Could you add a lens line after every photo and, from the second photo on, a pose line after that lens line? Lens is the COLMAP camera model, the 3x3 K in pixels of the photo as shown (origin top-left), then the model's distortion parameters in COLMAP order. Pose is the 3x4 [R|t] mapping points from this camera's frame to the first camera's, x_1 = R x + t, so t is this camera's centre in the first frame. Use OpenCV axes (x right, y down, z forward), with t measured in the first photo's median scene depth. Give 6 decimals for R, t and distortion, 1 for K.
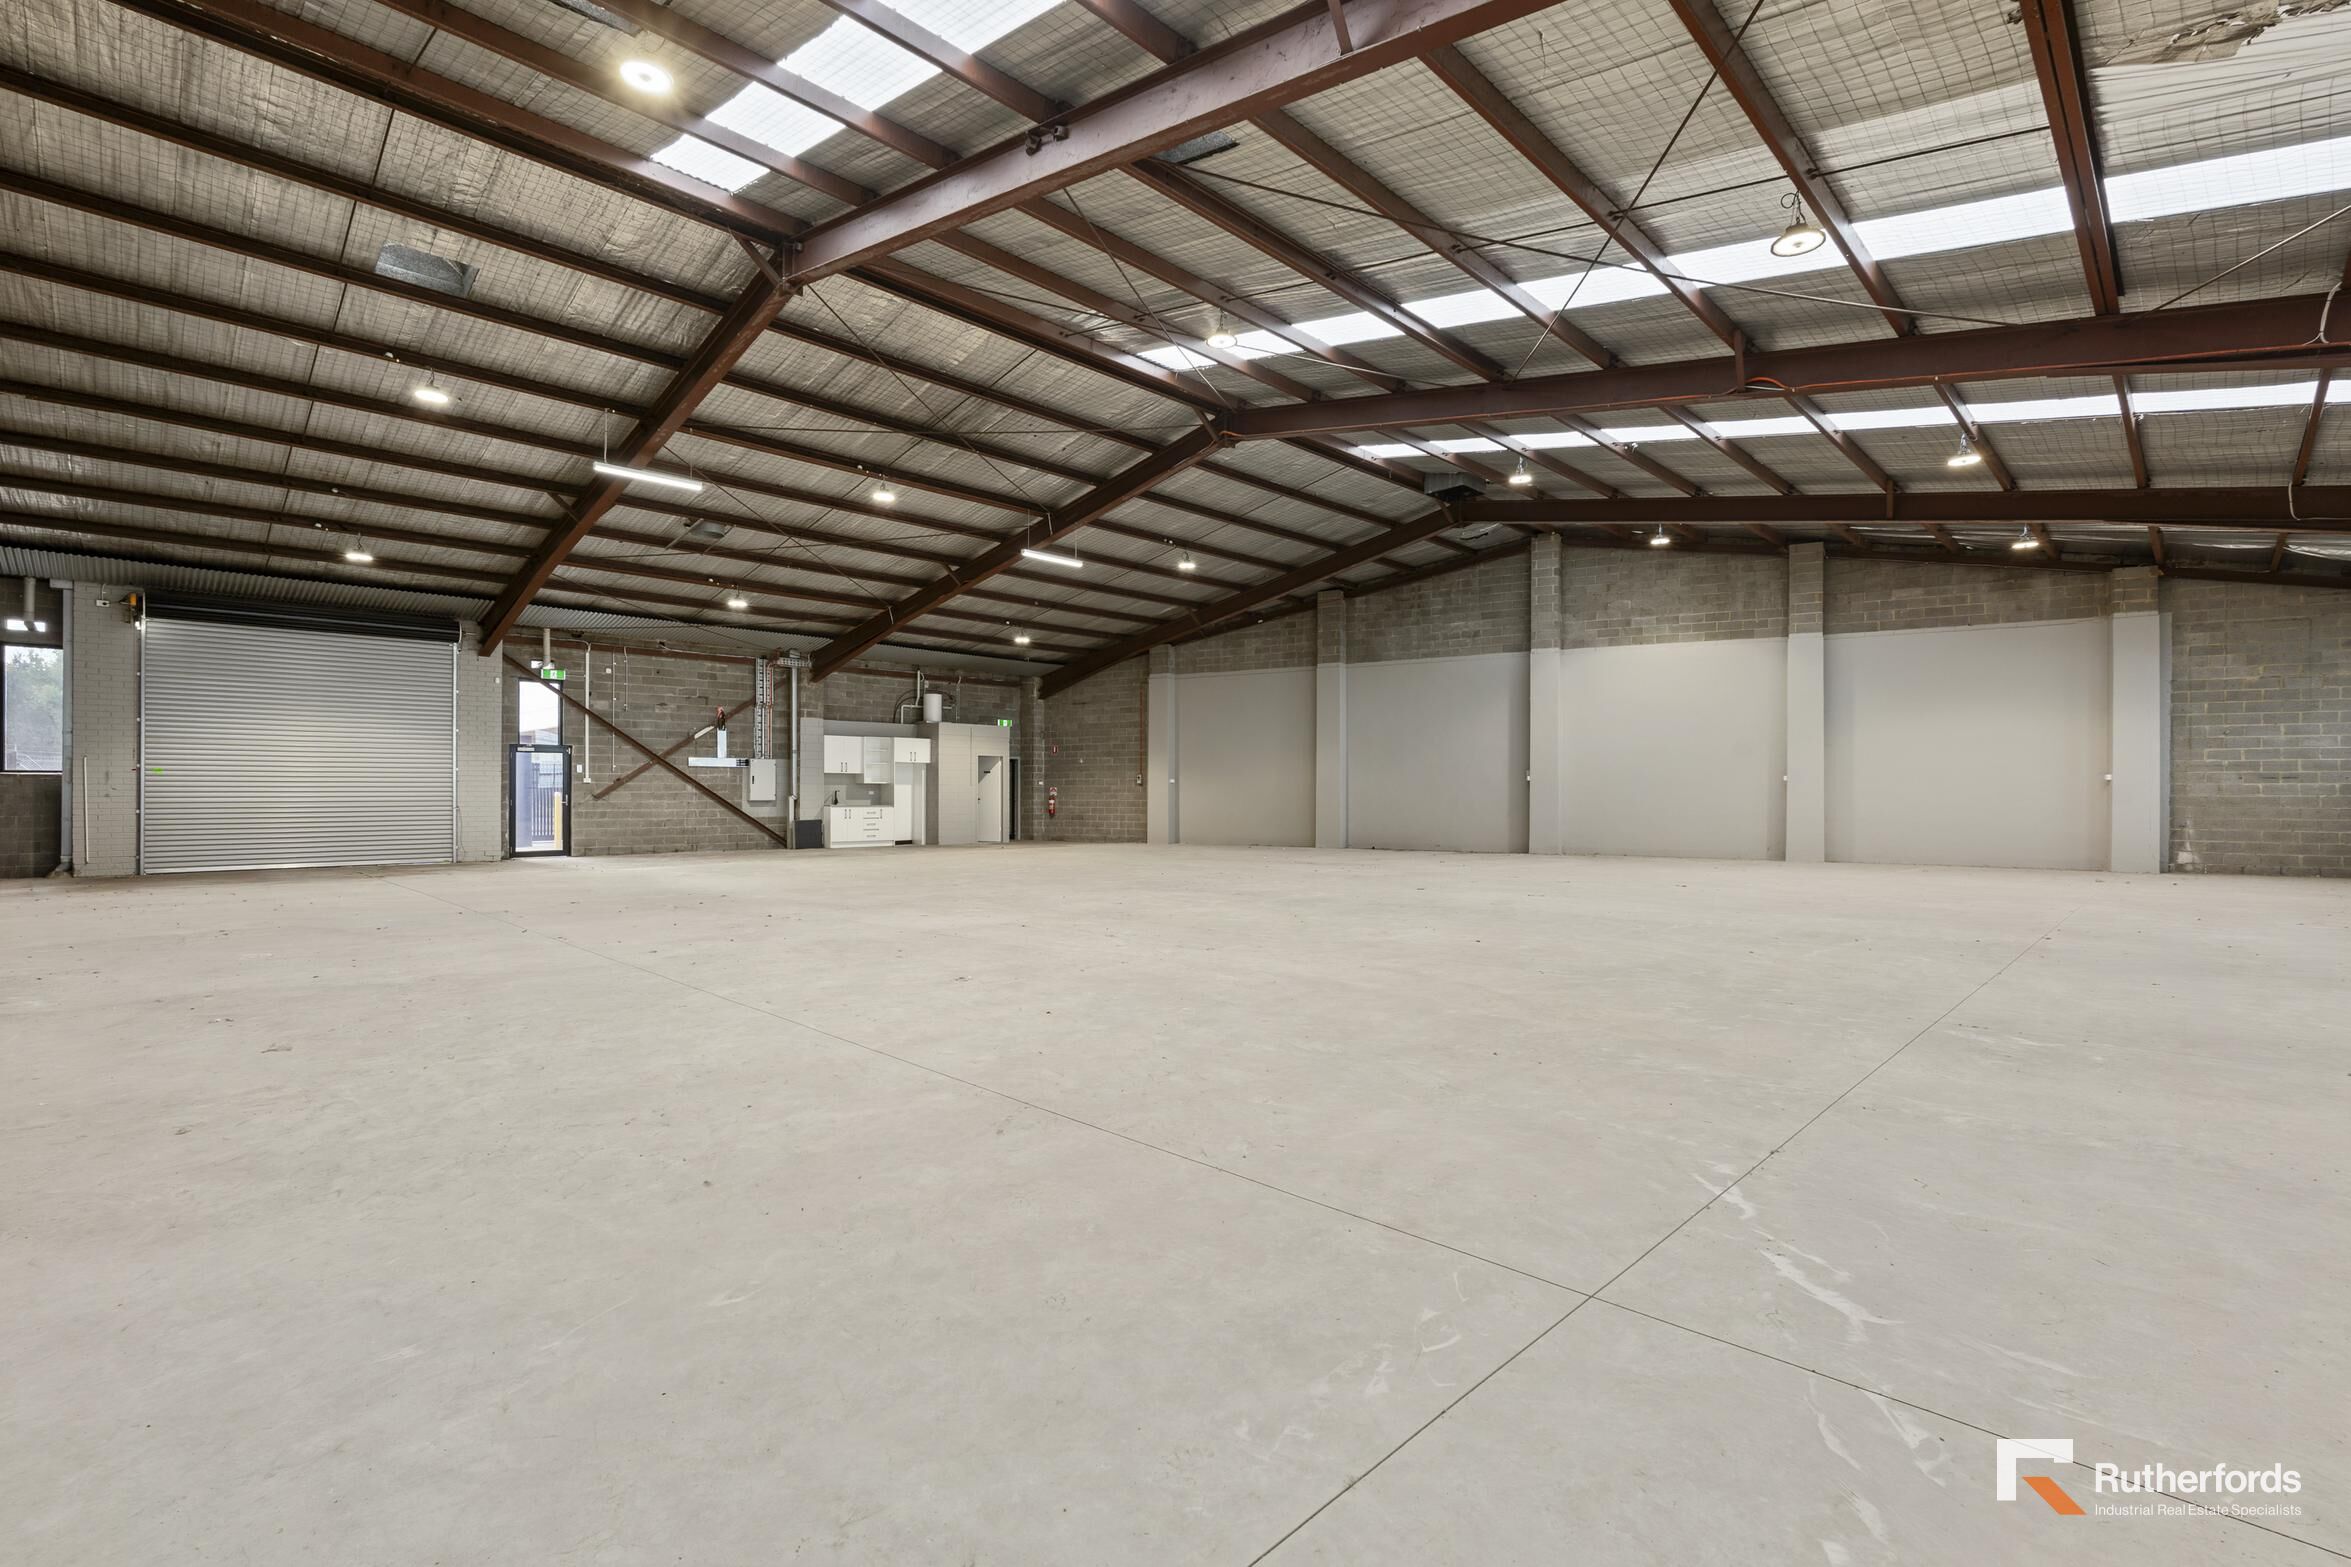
lens RADIAL K [[1040.2, 0, 1169.4], [0, 1040.2, 799.4], [0, 0, 1]] dist [-0.006840, 0.000066]
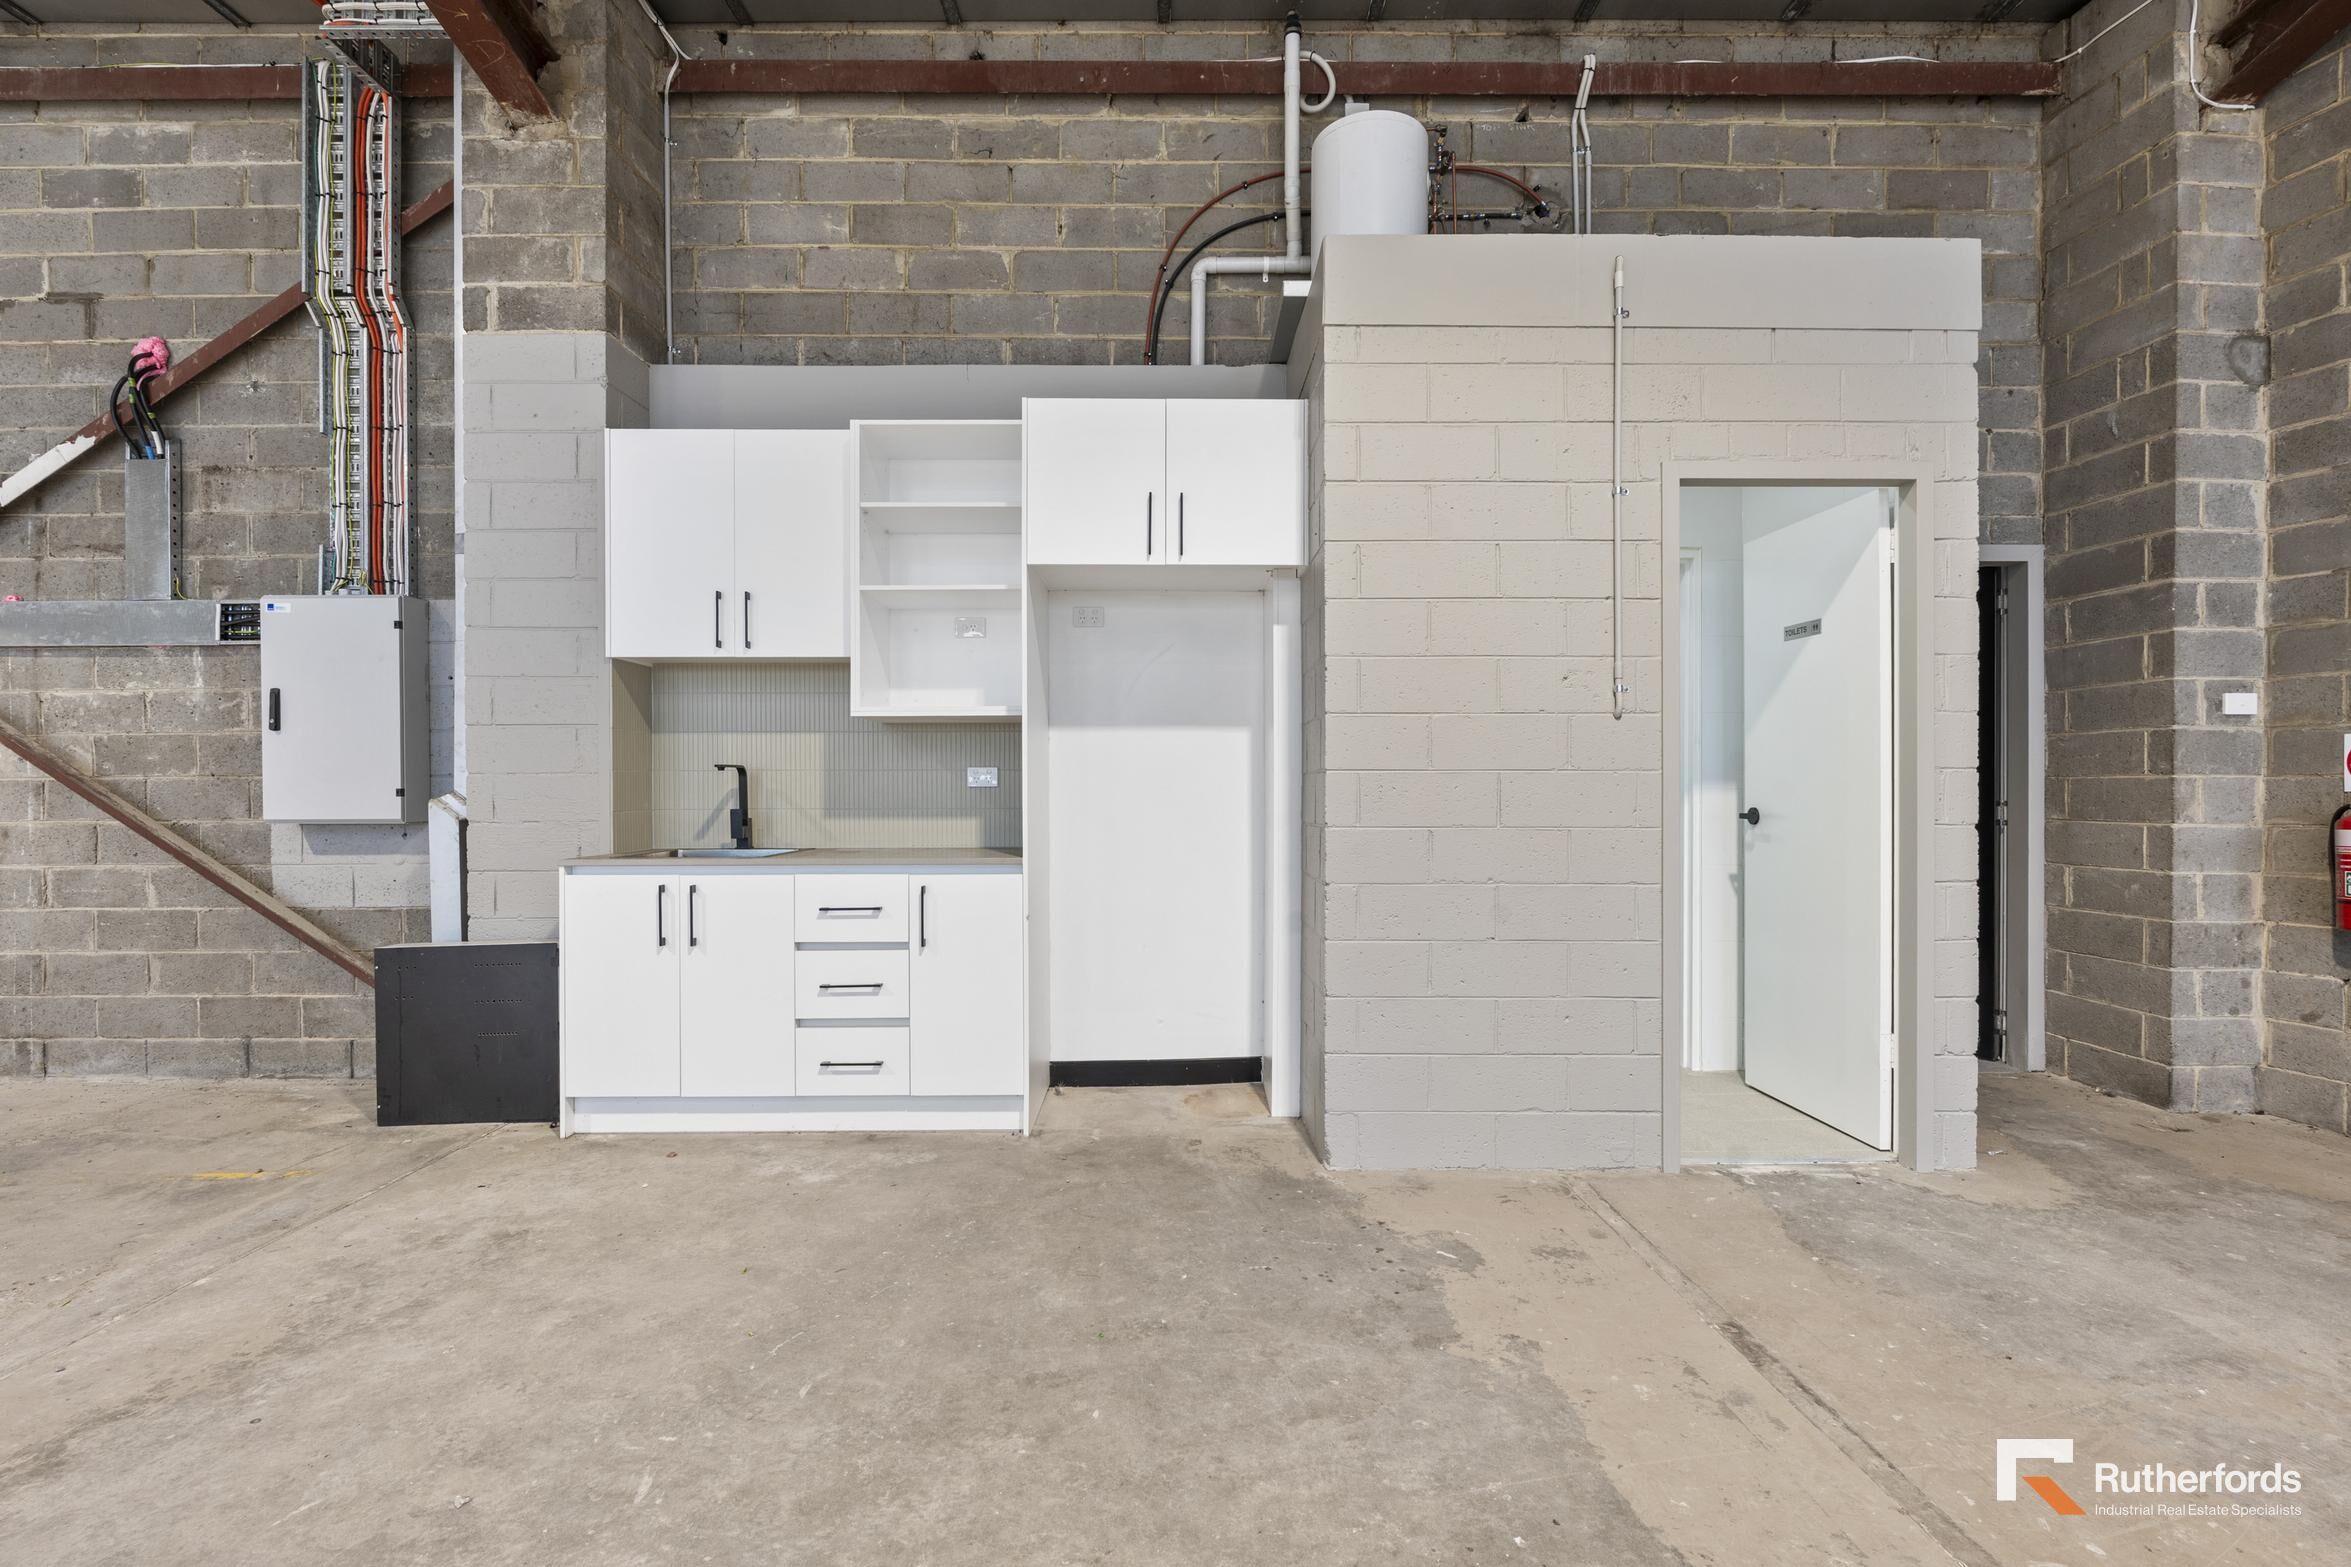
lens RADIAL K [[1026.1, 0, 1175.5], [0, 1026.1, 783.5], [0, 0, 1]] dist [-0.006345, -0.000569]
pose [[0.716502, -0.001294, -0.697584, -0.159600], [-0.000125, 0.999998, -0.001983, -0.005551], [0.697585, 0.001508, 0.716501, 0.979963]]
